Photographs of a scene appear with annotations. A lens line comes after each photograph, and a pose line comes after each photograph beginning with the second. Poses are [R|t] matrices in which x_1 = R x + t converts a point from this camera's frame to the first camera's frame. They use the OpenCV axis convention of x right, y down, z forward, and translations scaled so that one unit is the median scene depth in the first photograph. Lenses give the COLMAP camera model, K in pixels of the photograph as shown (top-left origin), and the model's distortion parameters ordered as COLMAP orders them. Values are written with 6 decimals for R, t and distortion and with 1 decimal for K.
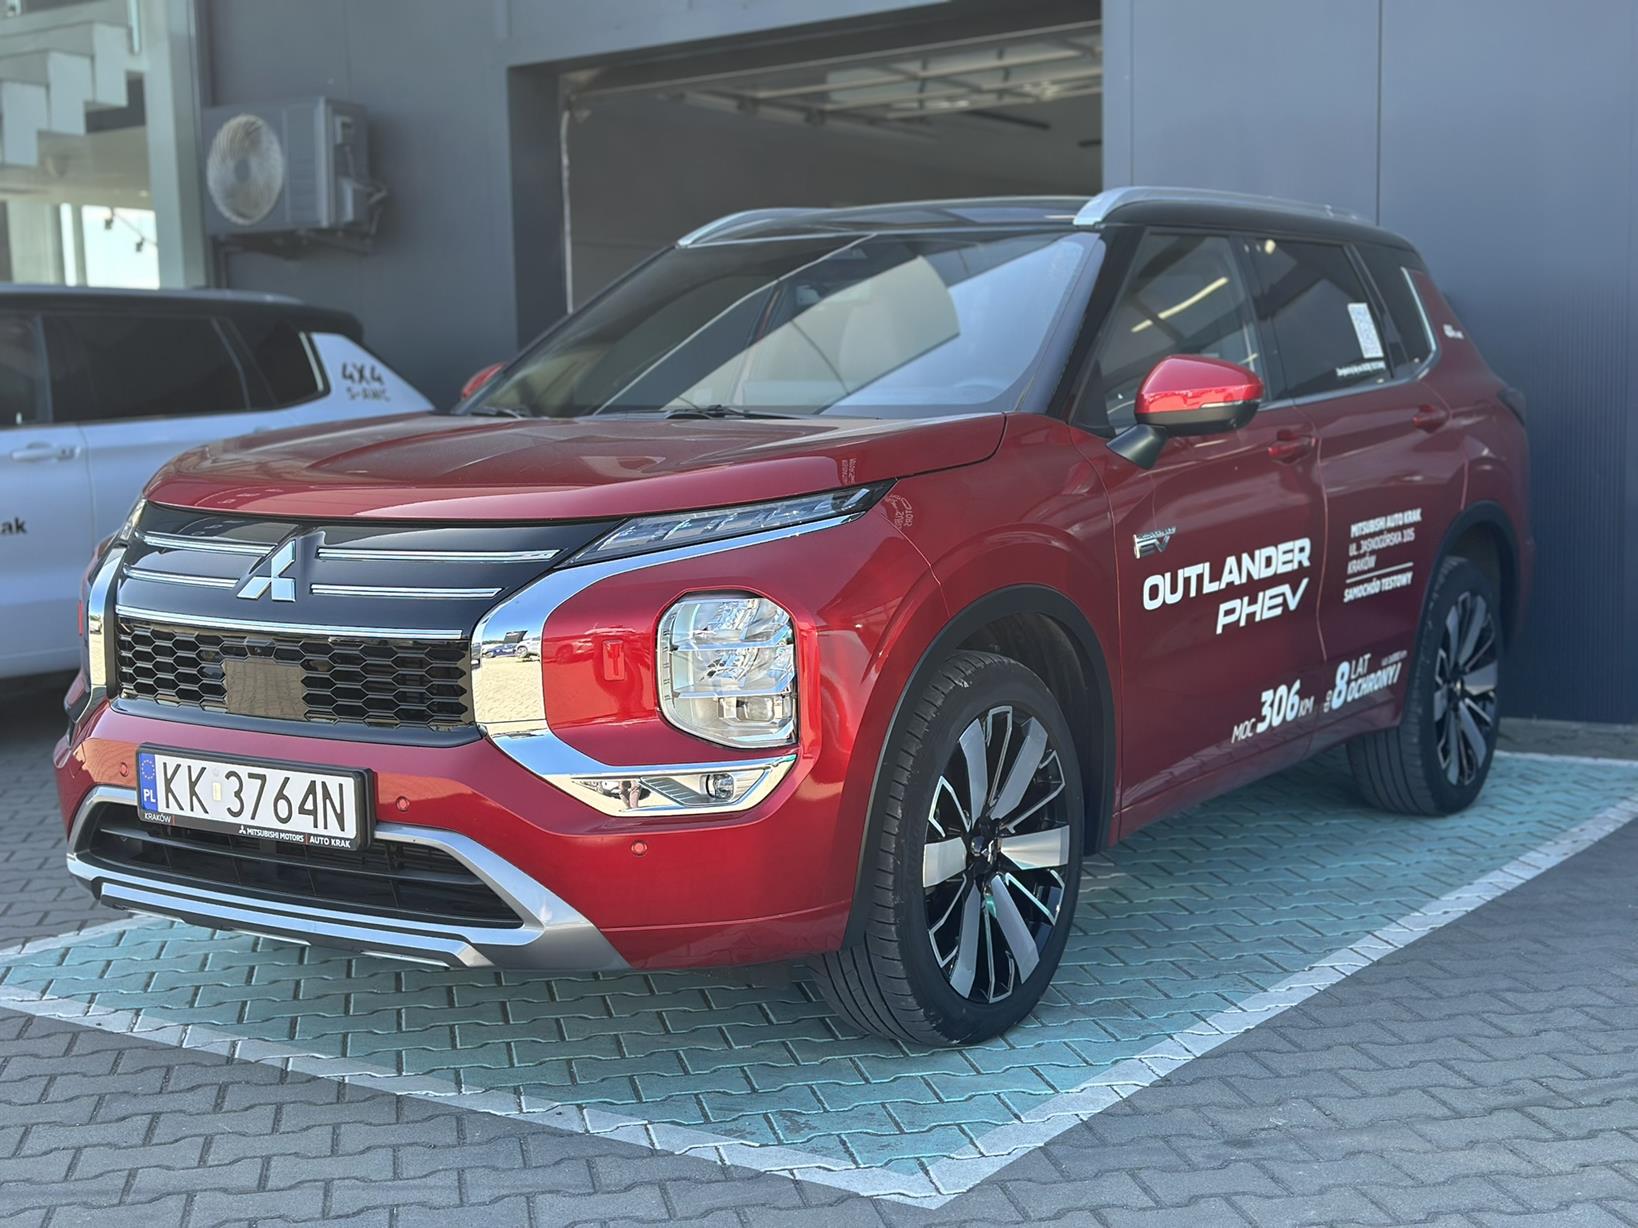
lens RADIAL K [[2265.6, 0, 809.0], [0, 2265.6, 640.1], [0, 0, 1]] dist [0.116768, -0.027818]
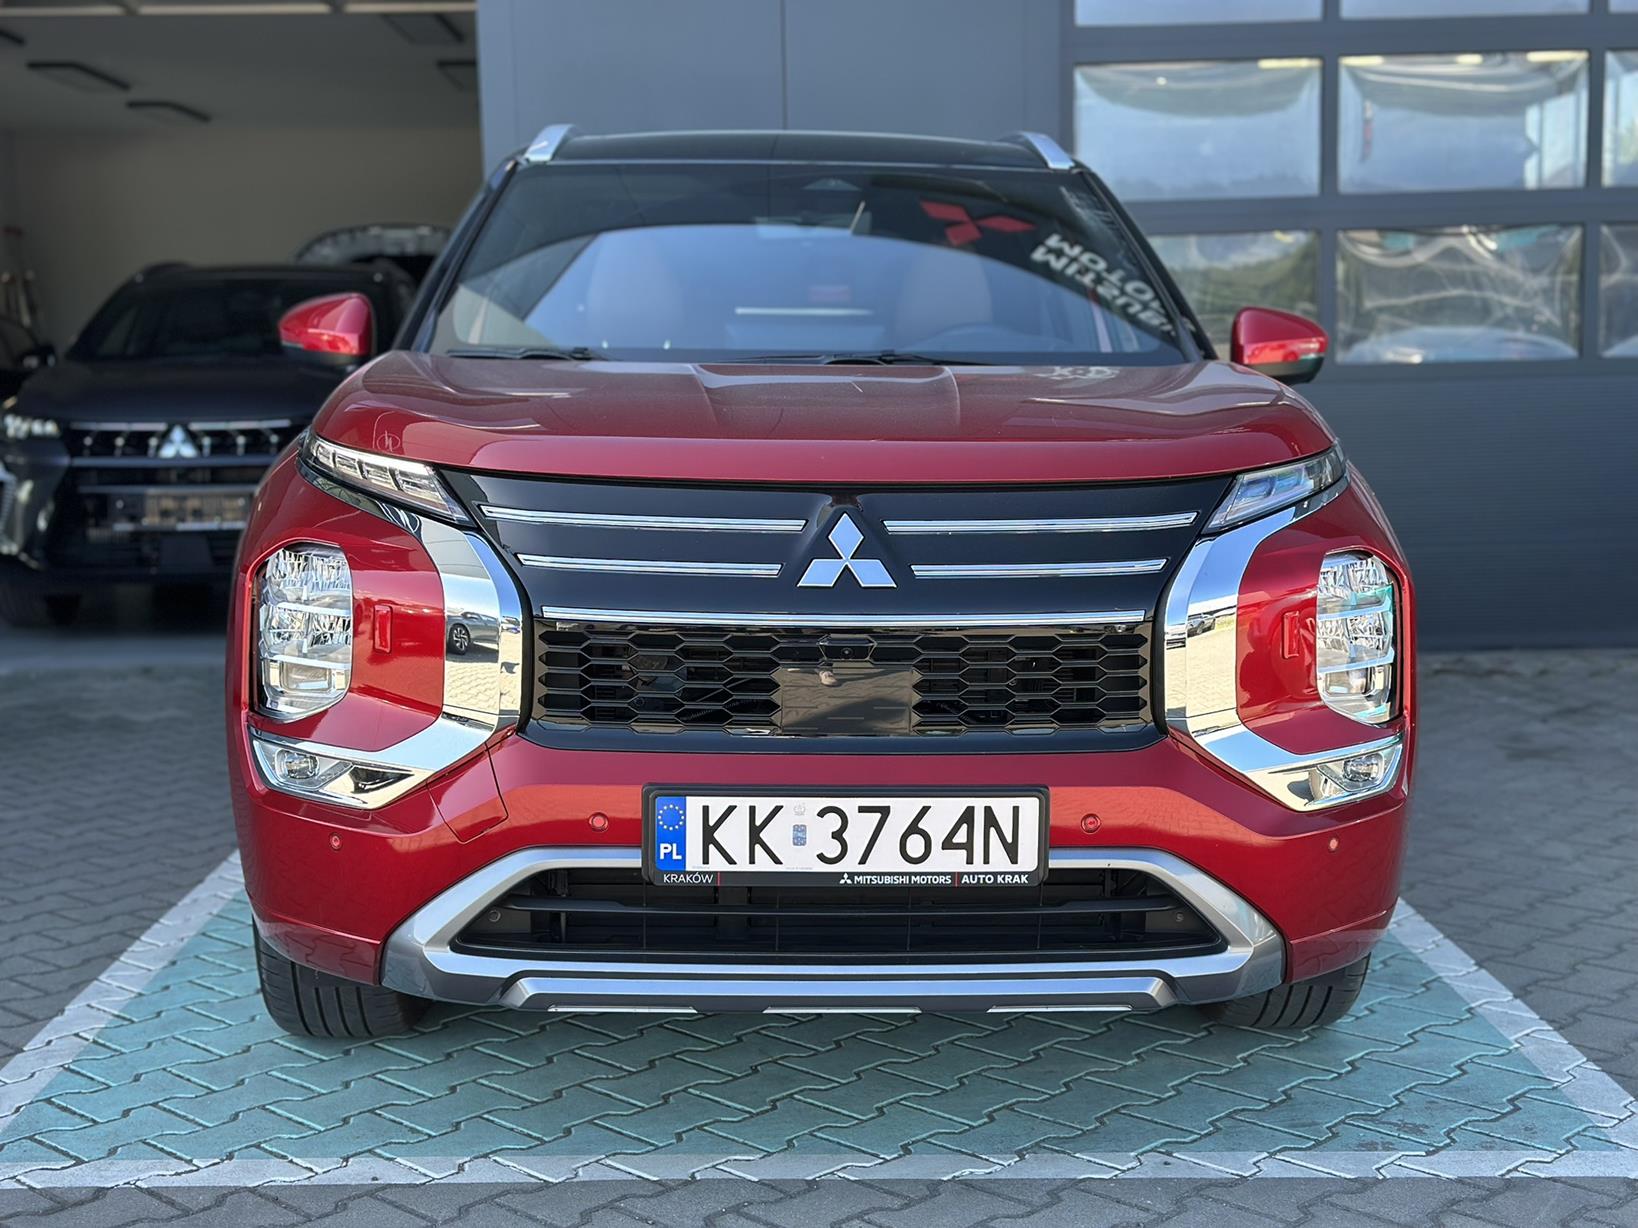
lens RADIAL K [[2265.6, 0, 809.0], [0, 2265.6, 640.1], [0, 0, 1]] dist [0.116768, -0.027818]
pose [[0.806801, -0.058279, 0.587941, -0.725068], [0.049489, 0.998292, 0.031043, -0.024876], [-0.588746, 0.004051, 0.808308, 0.377159]]
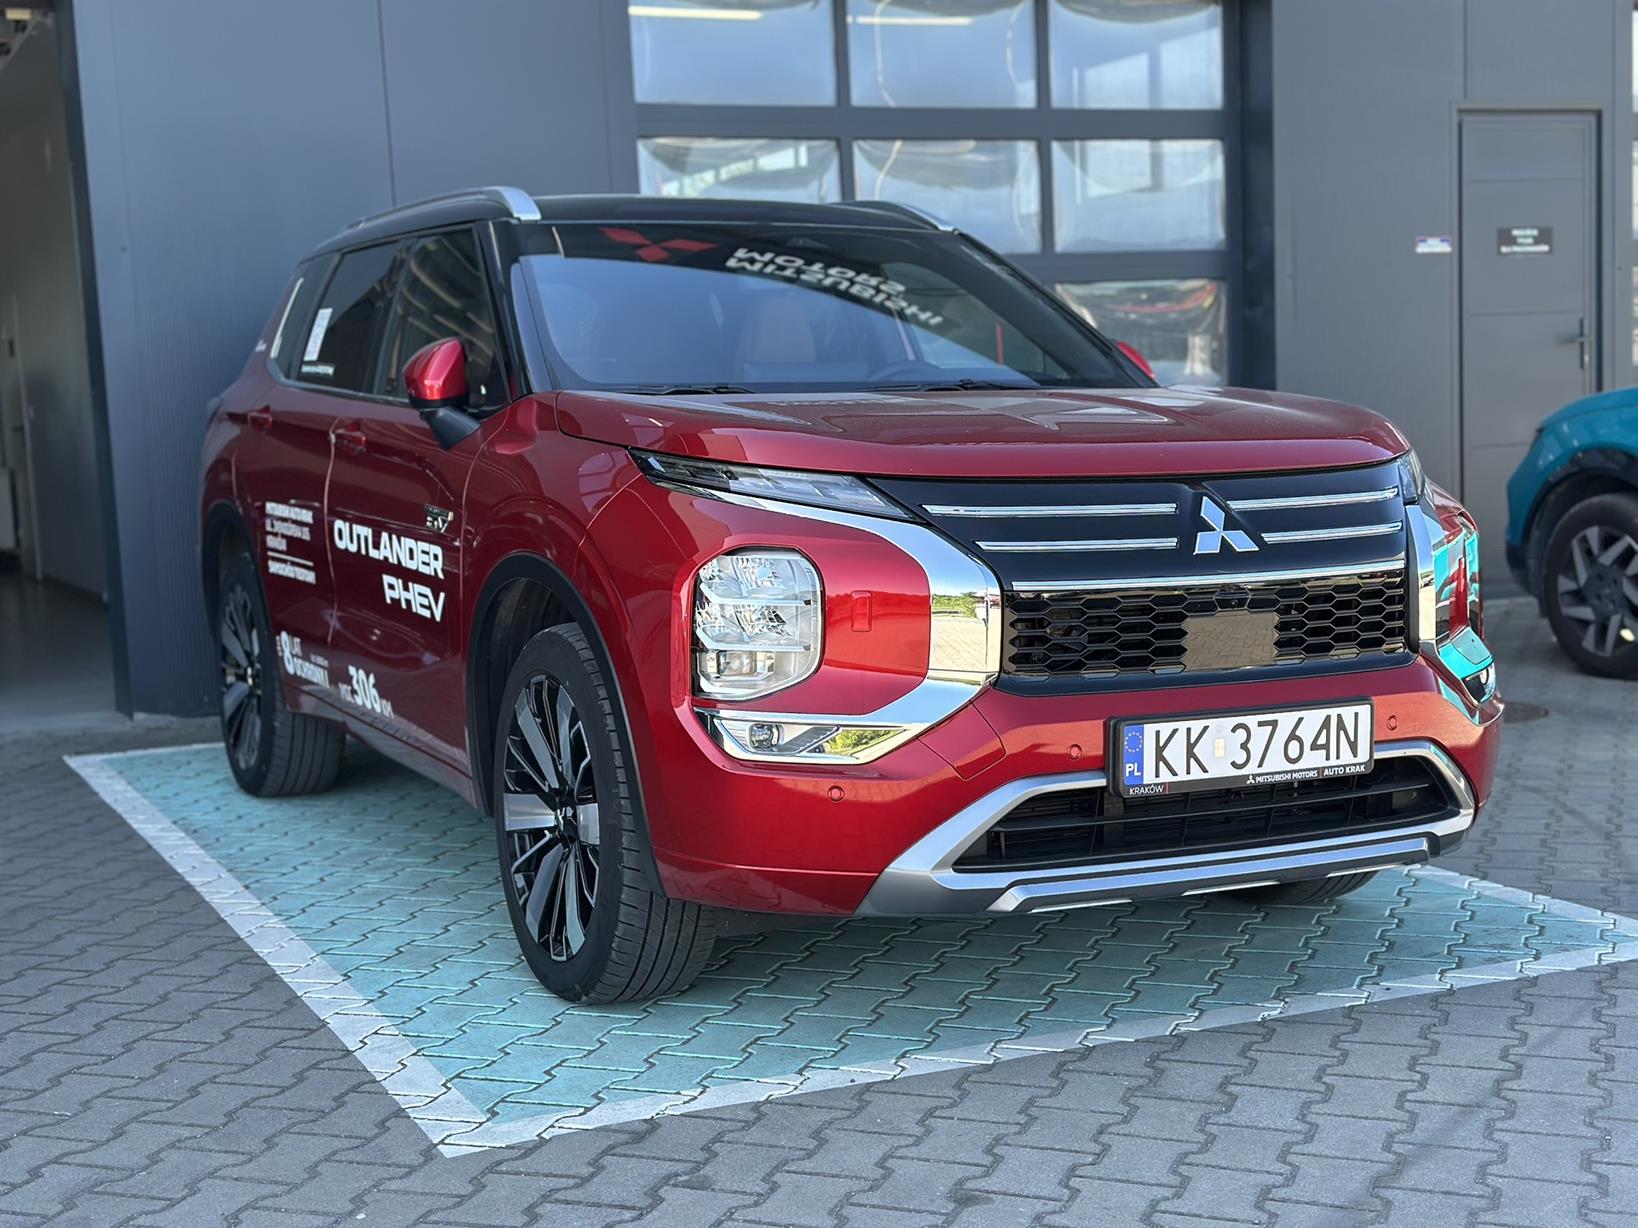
lens RADIAL K [[2265.6, 0, 809.0], [0, 2265.6, 640.1], [0, 0, 1]] dist [0.116768, -0.027818]
pose [[0.508695, -0.087931, 0.856445, -1.219835], [0.111156, 0.993153, 0.035944, -0.036589], [-0.853741, 0.076914, 0.514986, 0.652479]]
